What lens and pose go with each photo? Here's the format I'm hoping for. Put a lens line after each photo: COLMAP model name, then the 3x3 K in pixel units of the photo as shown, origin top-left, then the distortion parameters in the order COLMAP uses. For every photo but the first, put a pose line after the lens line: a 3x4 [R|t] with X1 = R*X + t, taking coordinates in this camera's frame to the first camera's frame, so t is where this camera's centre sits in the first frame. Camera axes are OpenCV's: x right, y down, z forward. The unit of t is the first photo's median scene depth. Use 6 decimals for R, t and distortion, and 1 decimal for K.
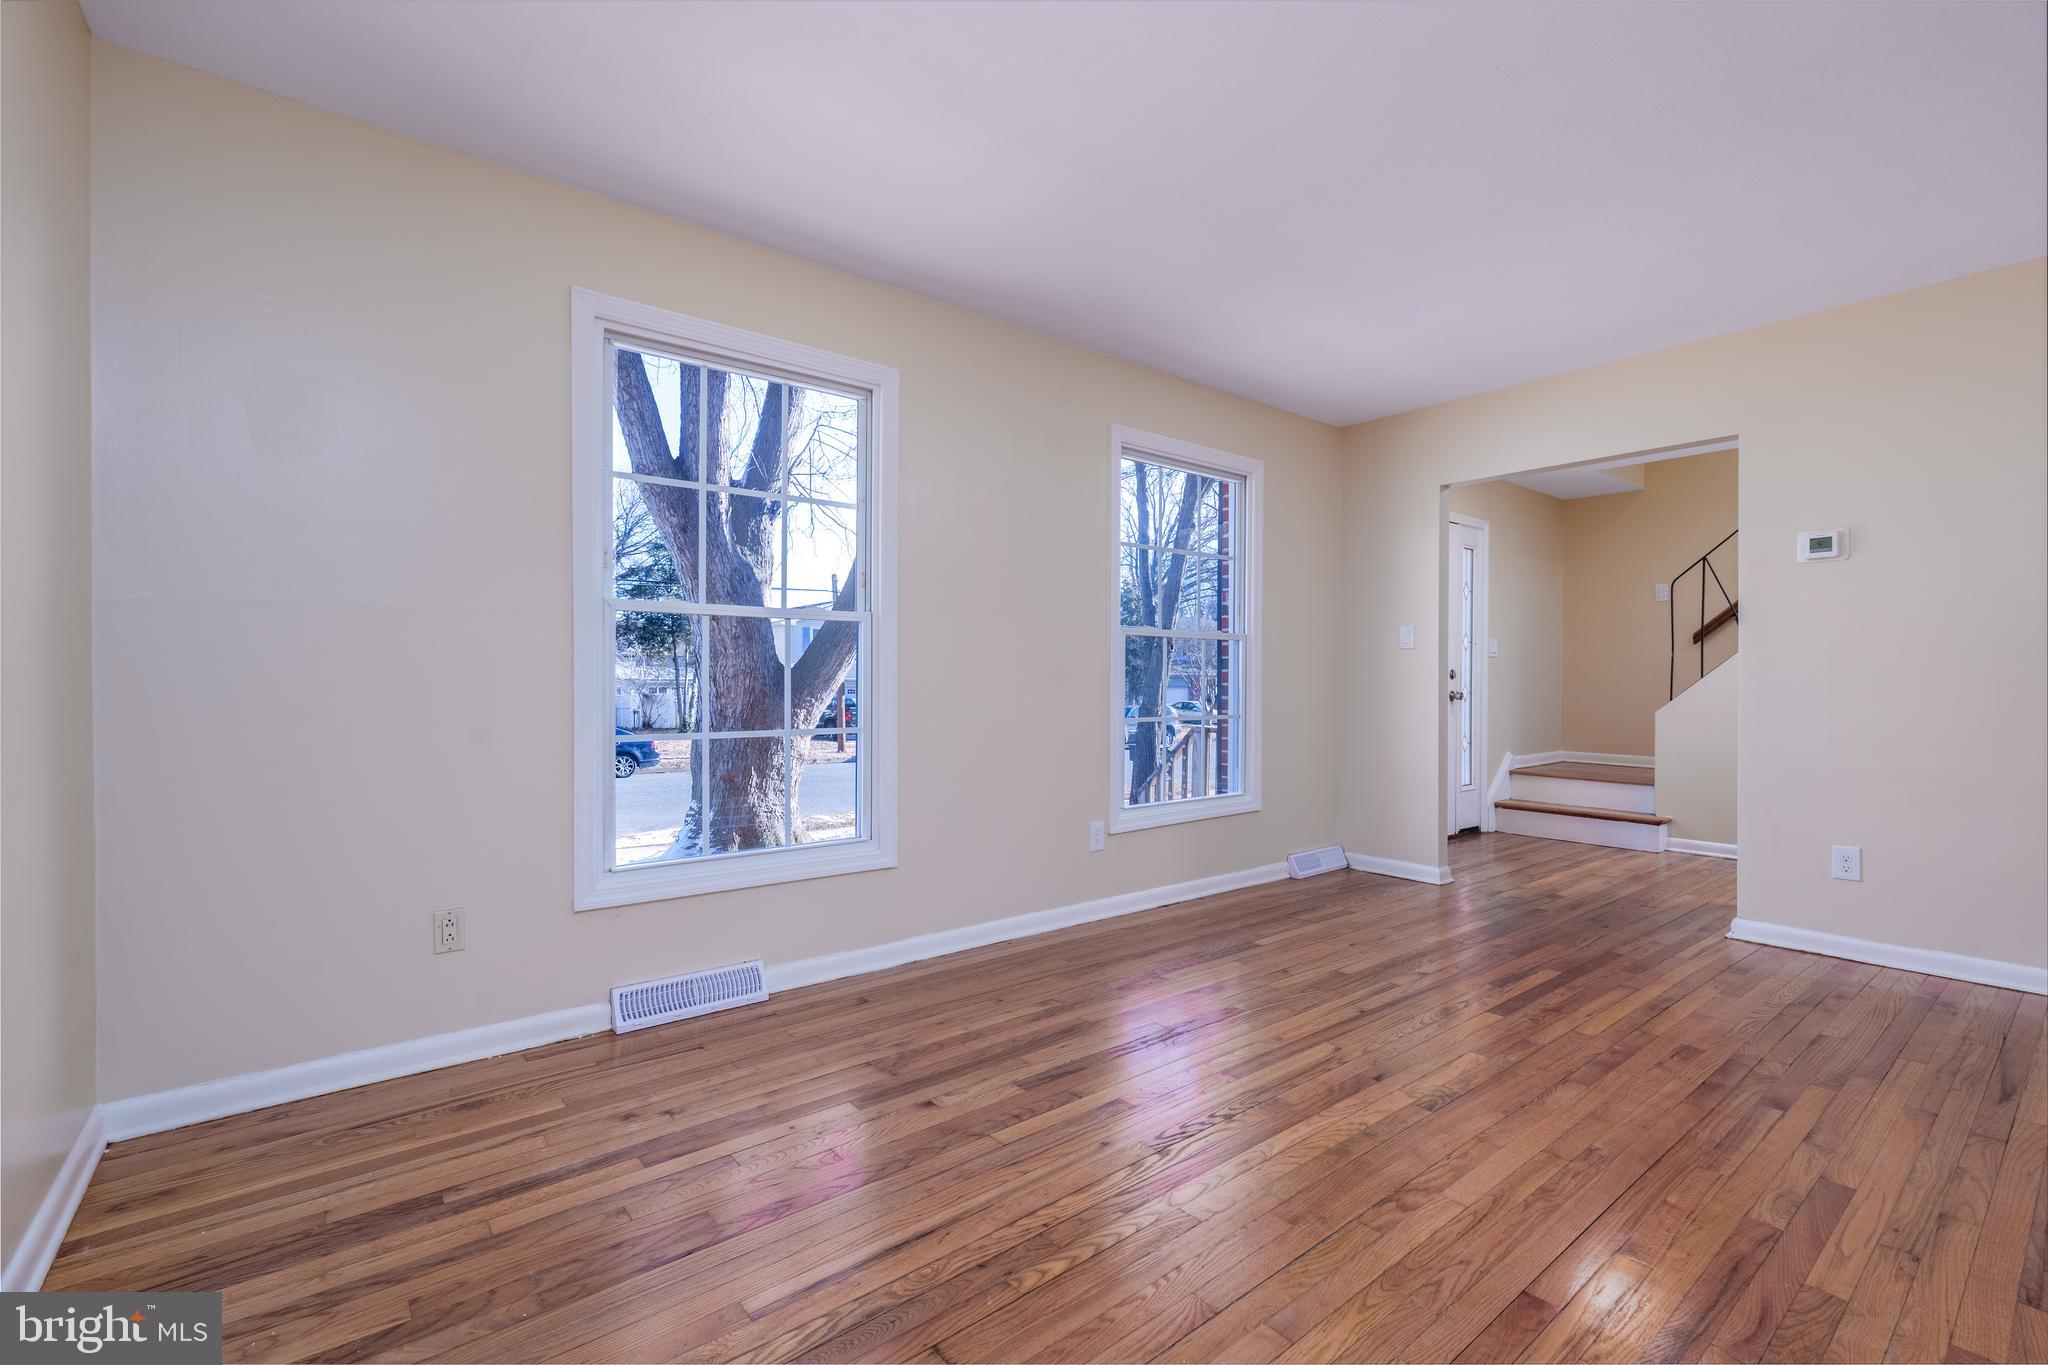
lens RADIAL K [[893.8, 0, 1024.5], [0, 893.8, 684.1], [0, 0, 1]] dist [-0.000624, -0.000069]
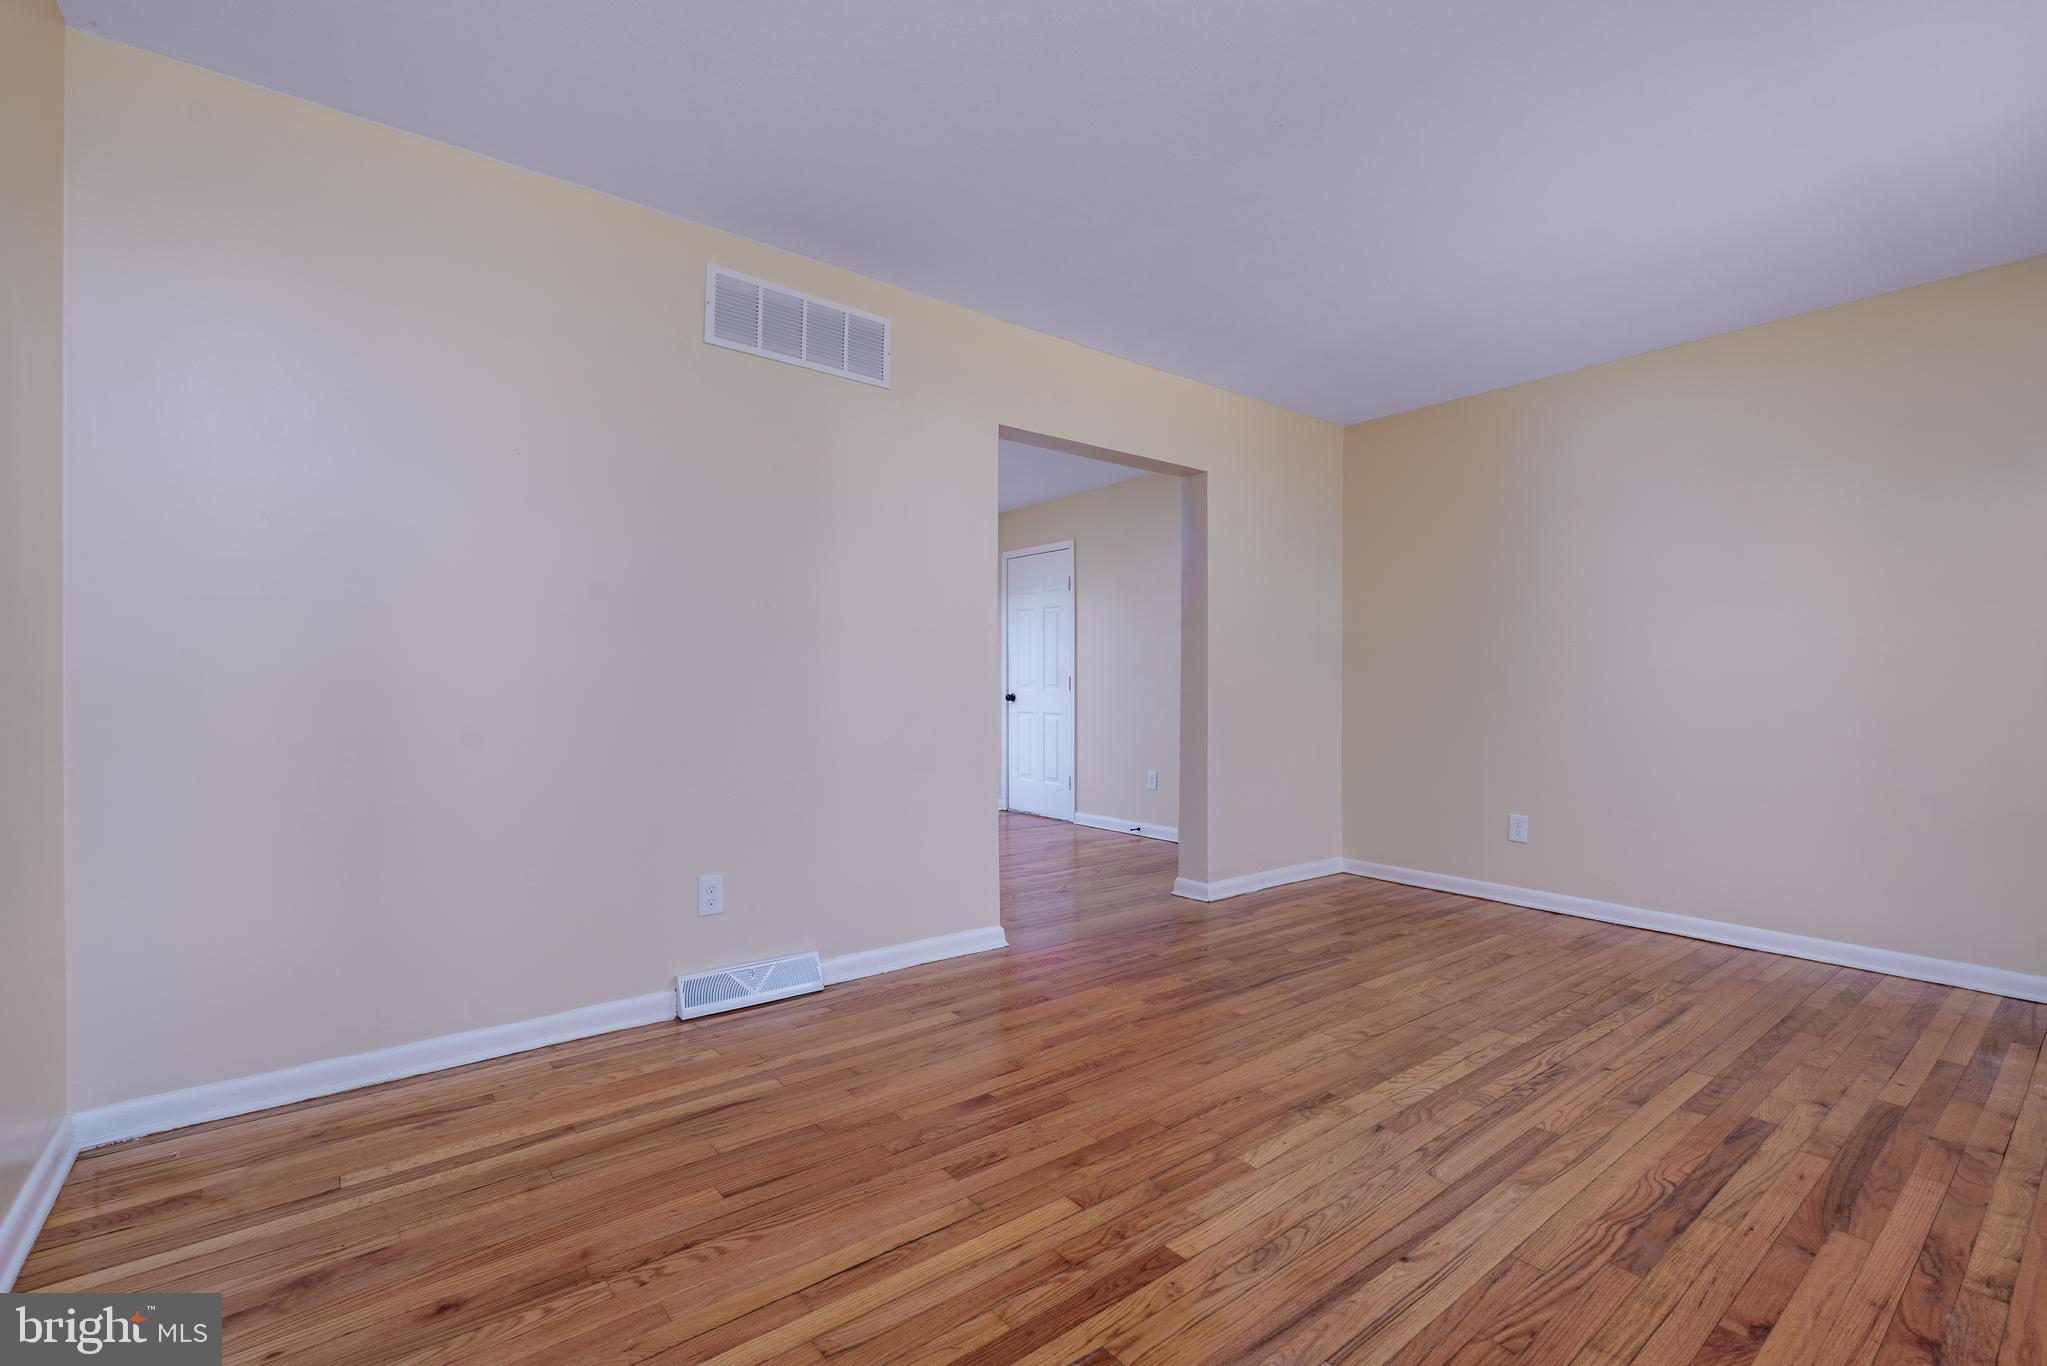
lens RADIAL K [[893.4, 0, 1023.9], [0, 893.4, 684.1], [0, 0, 1]] dist [-0.000624, -0.000069]
pose [[-0.999944, -0.007684, 0.007319, 0.747307], [-0.007675, 0.999970, 0.001304, -0.002390], [-0.007329, 0.001248, -0.999972, 1.894235]]
